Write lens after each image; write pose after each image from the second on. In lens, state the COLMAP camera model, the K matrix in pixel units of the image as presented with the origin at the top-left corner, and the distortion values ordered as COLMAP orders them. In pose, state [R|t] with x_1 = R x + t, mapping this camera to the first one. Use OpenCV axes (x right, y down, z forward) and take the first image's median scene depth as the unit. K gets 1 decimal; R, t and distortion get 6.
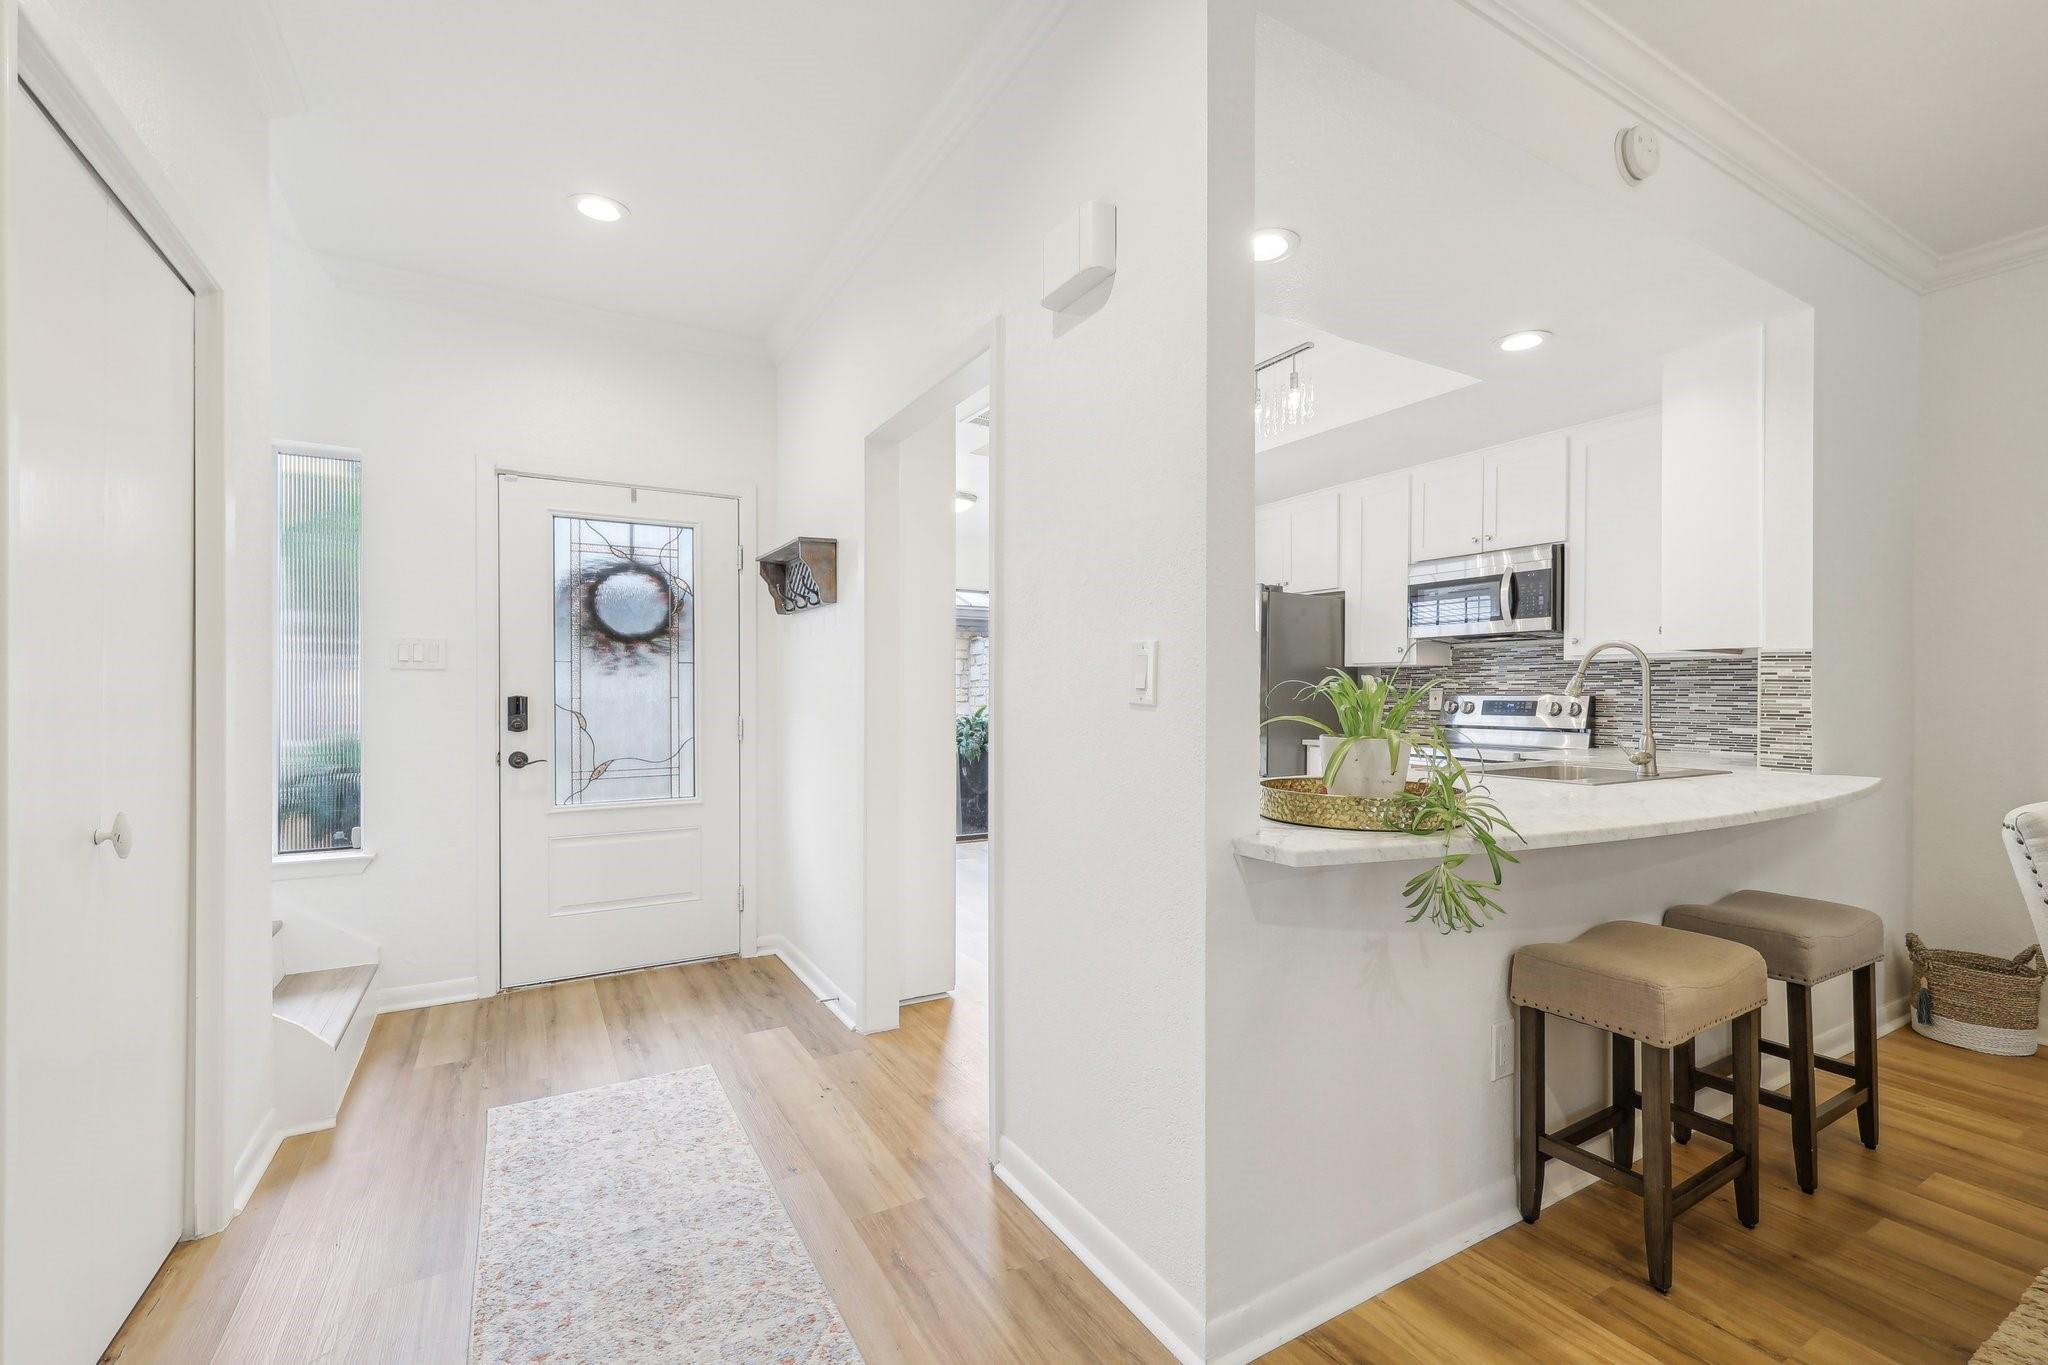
lens RADIAL K [[872.0, 0, 1030.0], [0, 872.0, 683.1], [0, 0, 1]] dist [0.001130, 0.000107]
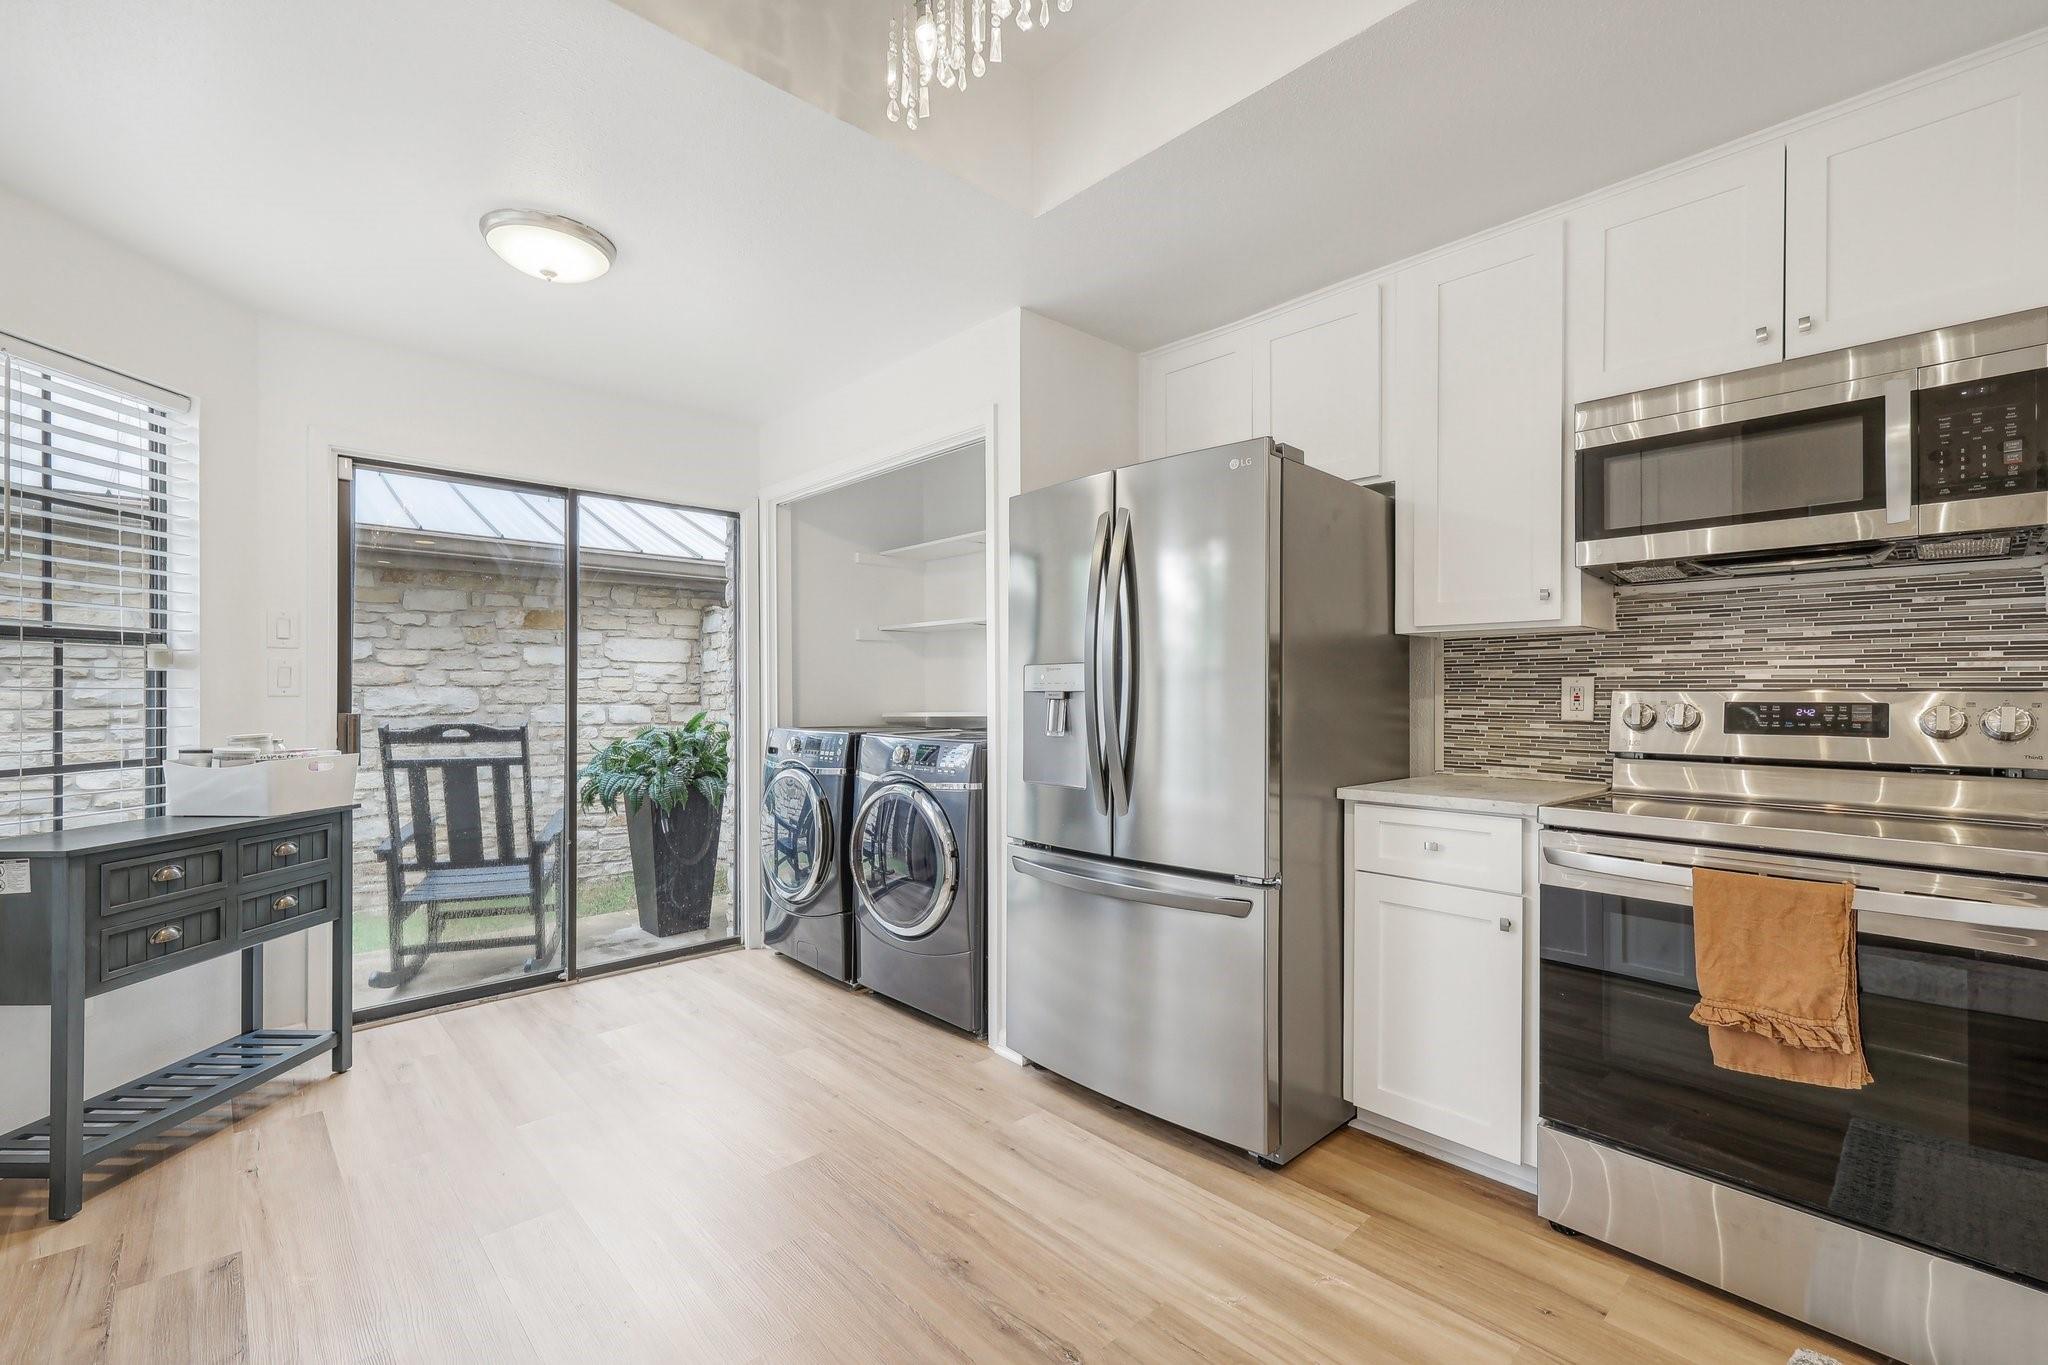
lens RADIAL K [[872.0, 0, 1030.0], [0, 872.0, 683.1], [0, 0, 1]] dist [0.001130, 0.000107]
pose [[0.974010, -0.000693, 0.226504, 0.050818], [0.000285, 0.999998, 0.001831, 0.008285], [-0.226505, -0.001719, 0.974009, 0.612849]]
